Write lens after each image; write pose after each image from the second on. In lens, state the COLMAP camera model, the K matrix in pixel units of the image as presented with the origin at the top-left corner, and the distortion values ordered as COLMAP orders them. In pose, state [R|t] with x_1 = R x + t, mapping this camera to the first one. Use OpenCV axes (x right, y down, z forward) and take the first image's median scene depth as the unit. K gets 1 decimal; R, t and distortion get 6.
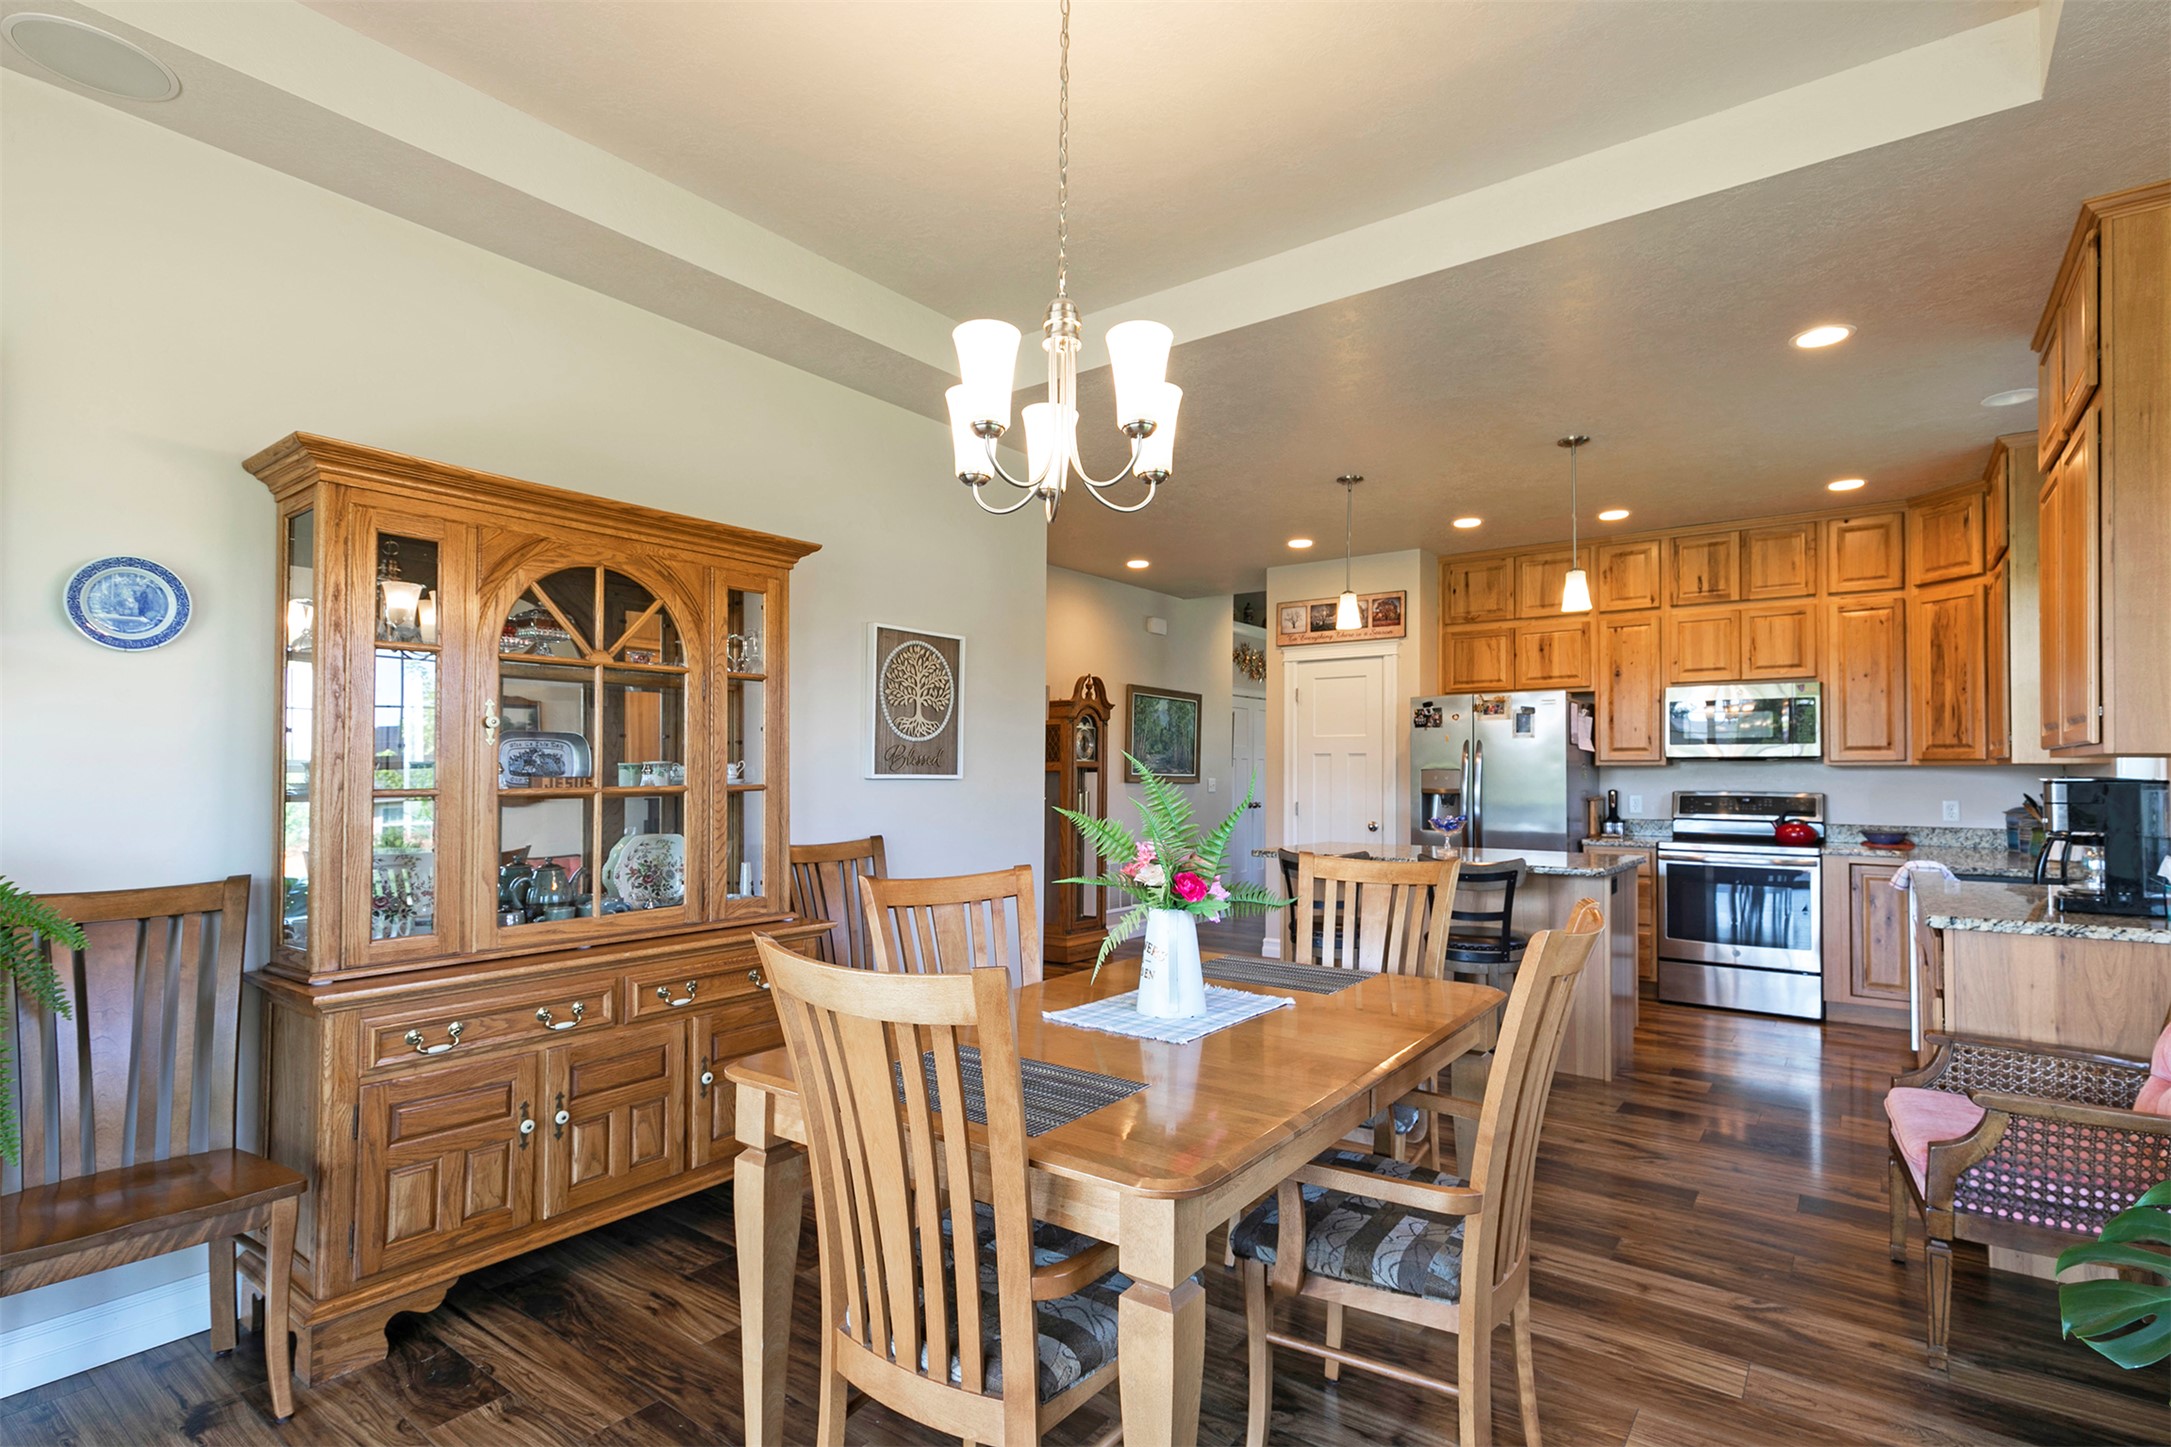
lens RADIAL K [[1051.2, 0, 1086.8], [0, 1051.2, 746.9], [0, 0, 1]] dist [-0.002070, -0.000889]
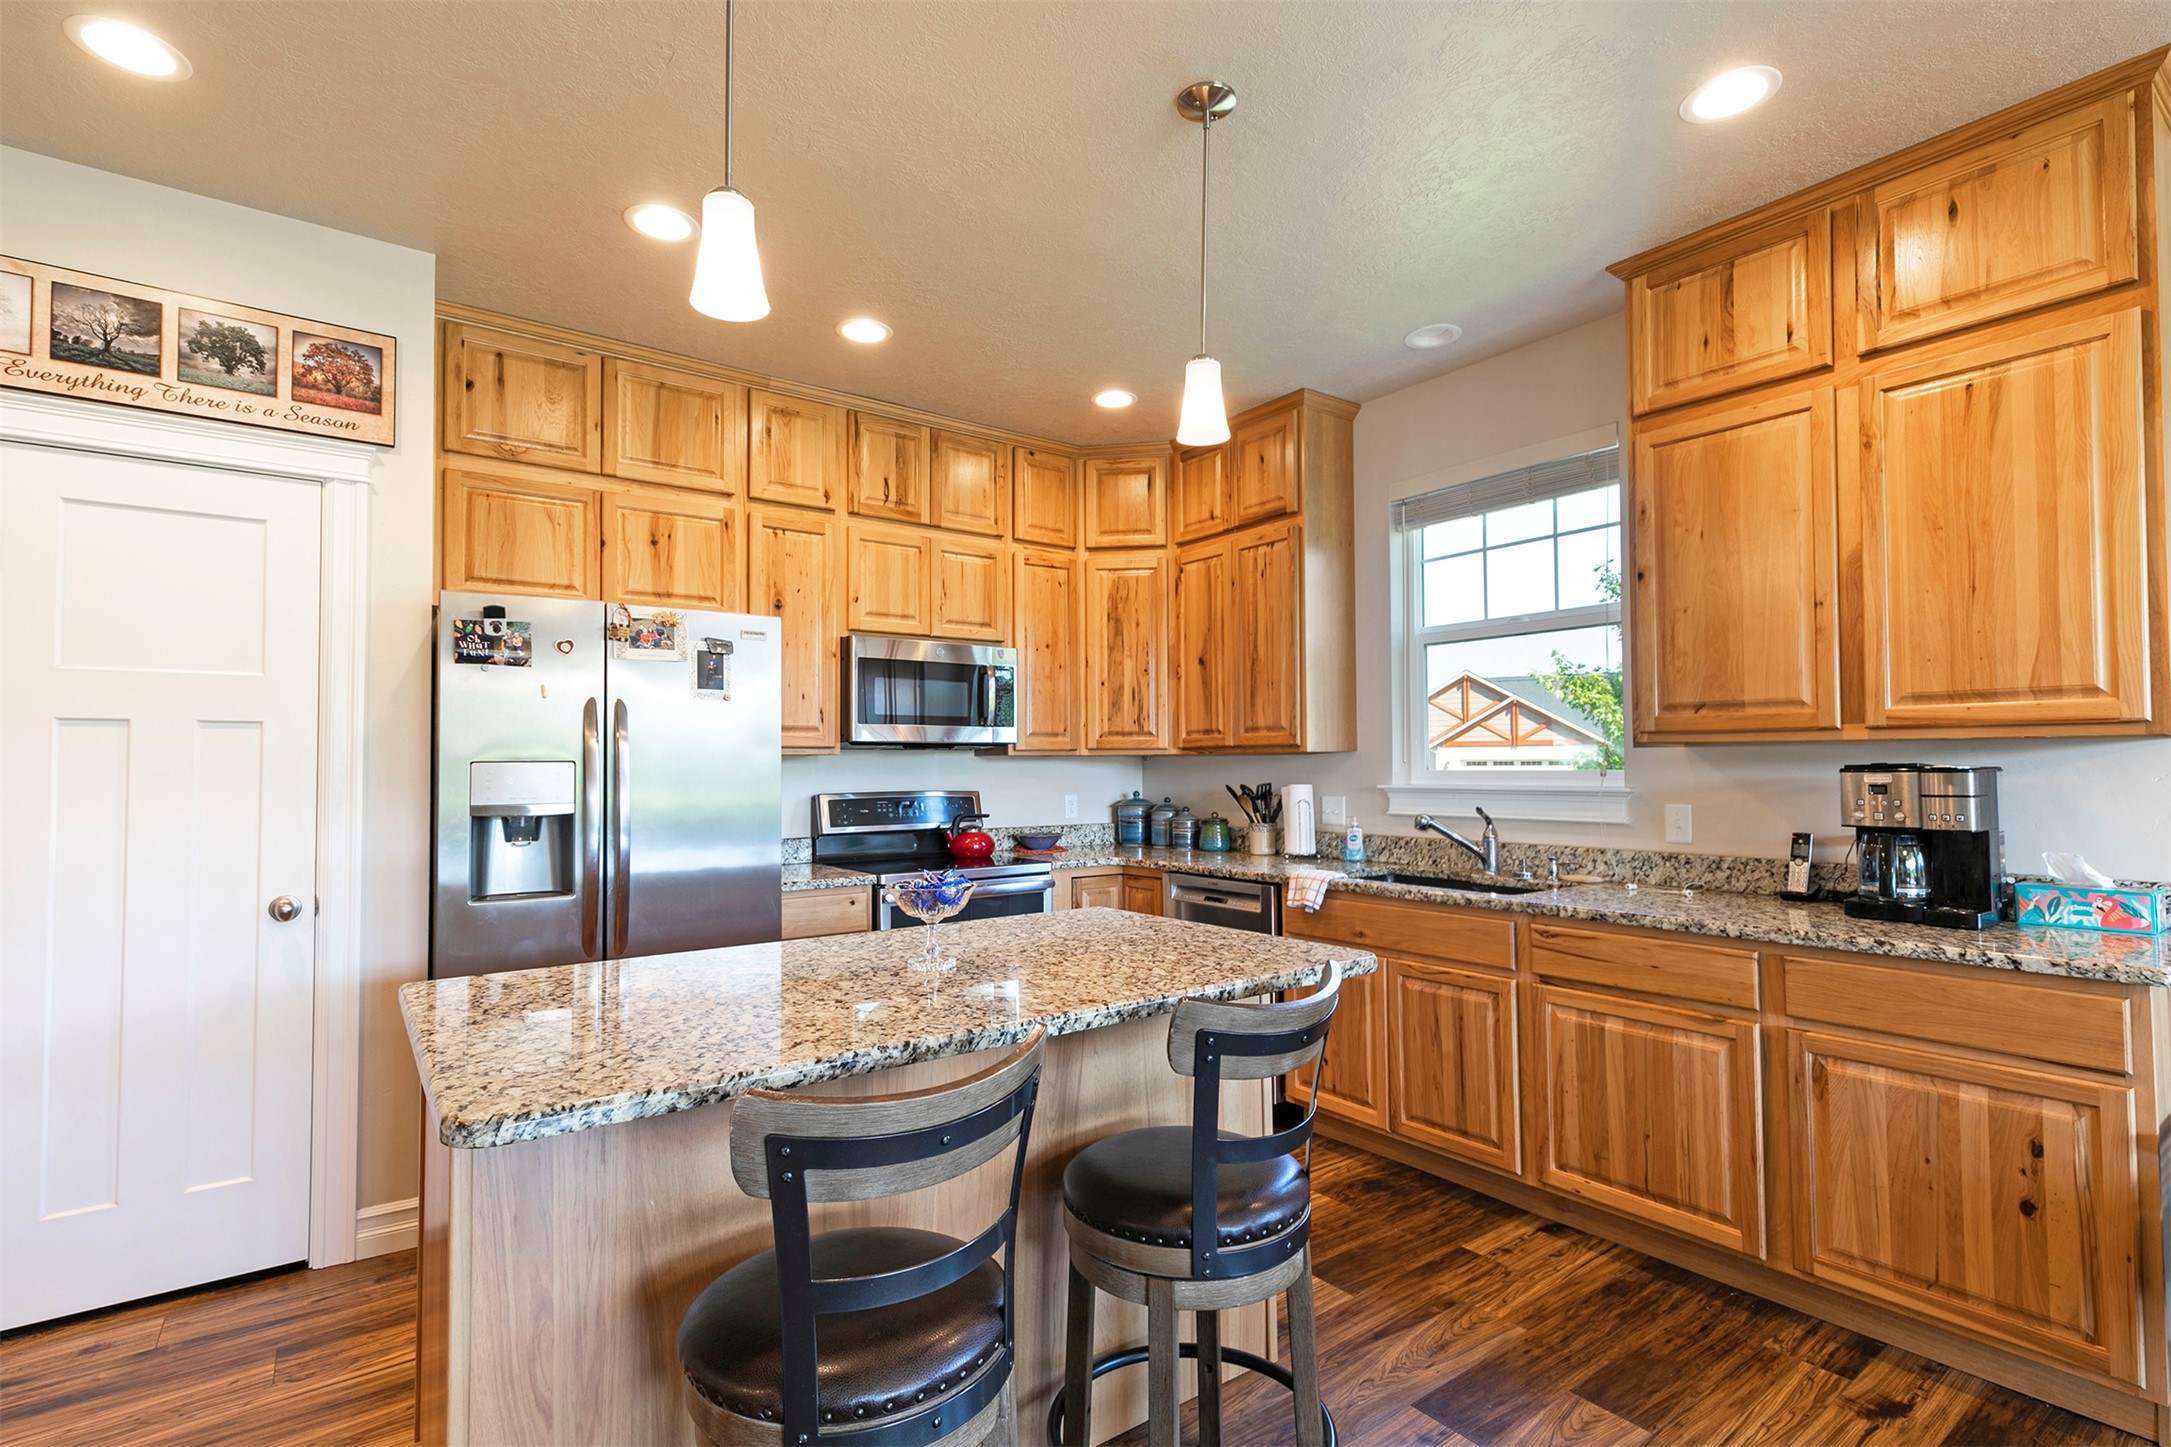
lens RADIAL K [[1001.3, 0, 1078.6], [0, 1001.3, 738.9], [0, 0, 1]] dist [0.005354, -0.000479]
pose [[0.282266, 0.020494, 0.959117, -0.002692], [-0.015398, 0.999740, -0.016830, 0.016245], [-0.959213, -0.010018, 0.282508, 0.696224]]
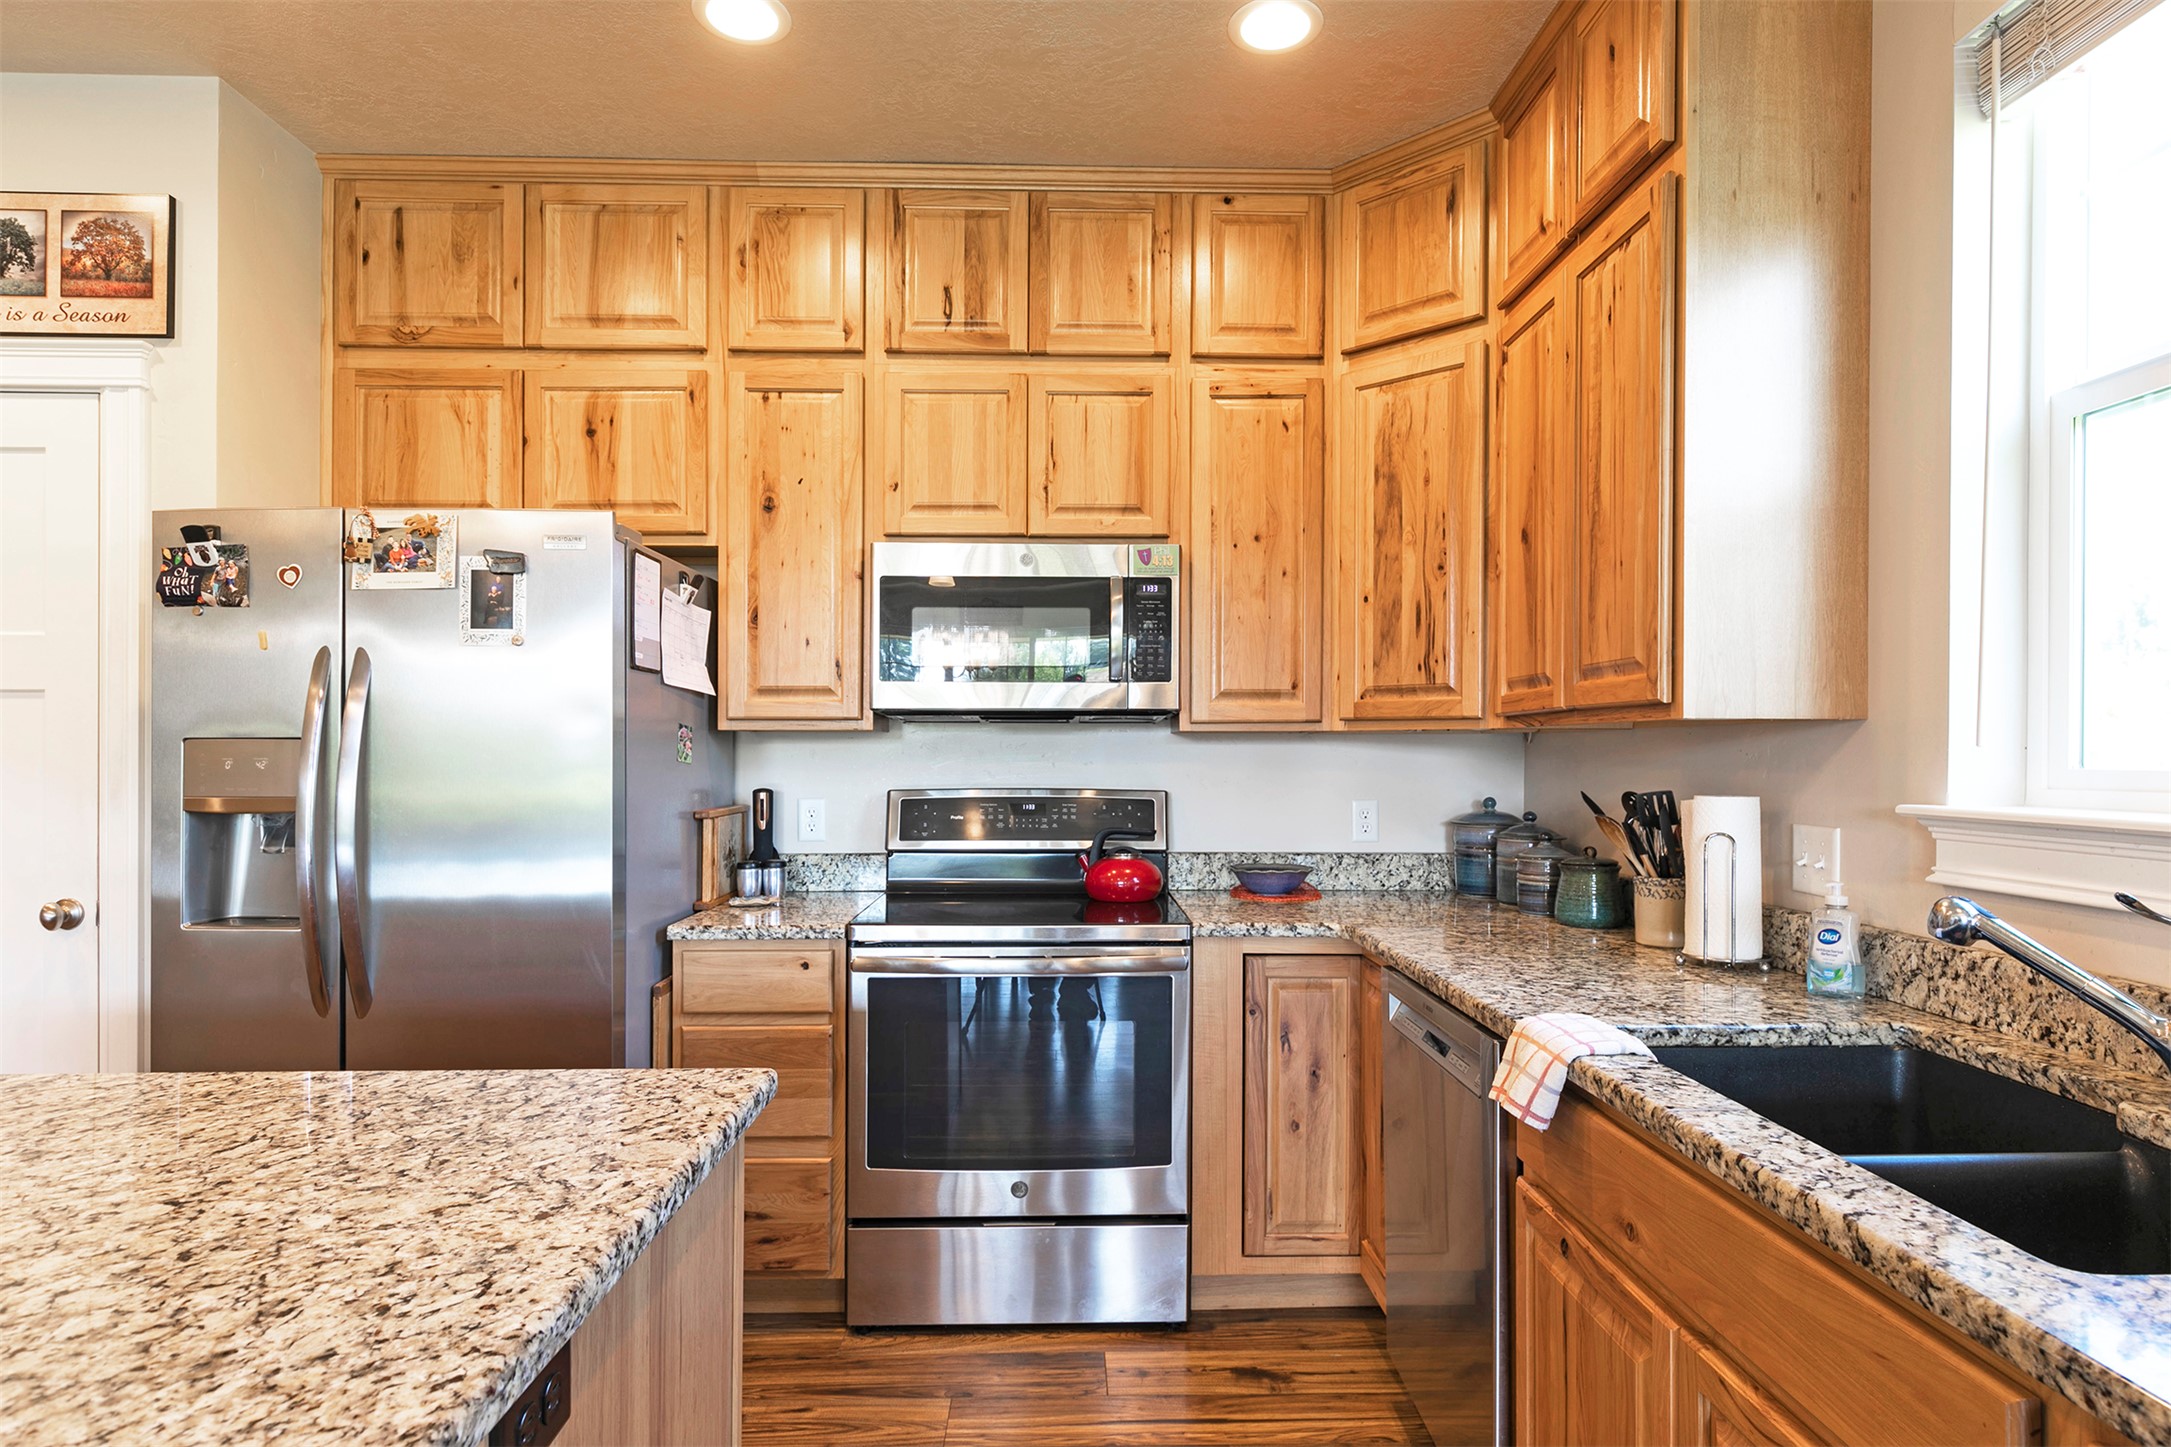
lens RADIAL K [[1137.3, 0, 1092.9], [0, 1137.3, 753.9], [0, 0, 1]] dist [0.000486, 0.002059]
pose [[0.779911, -0.003764, 0.625879, 0.340868], [-0.013153, 0.999663, 0.022403, 0.016004], [-0.625752, -0.025704, 0.779598, 0.600002]]
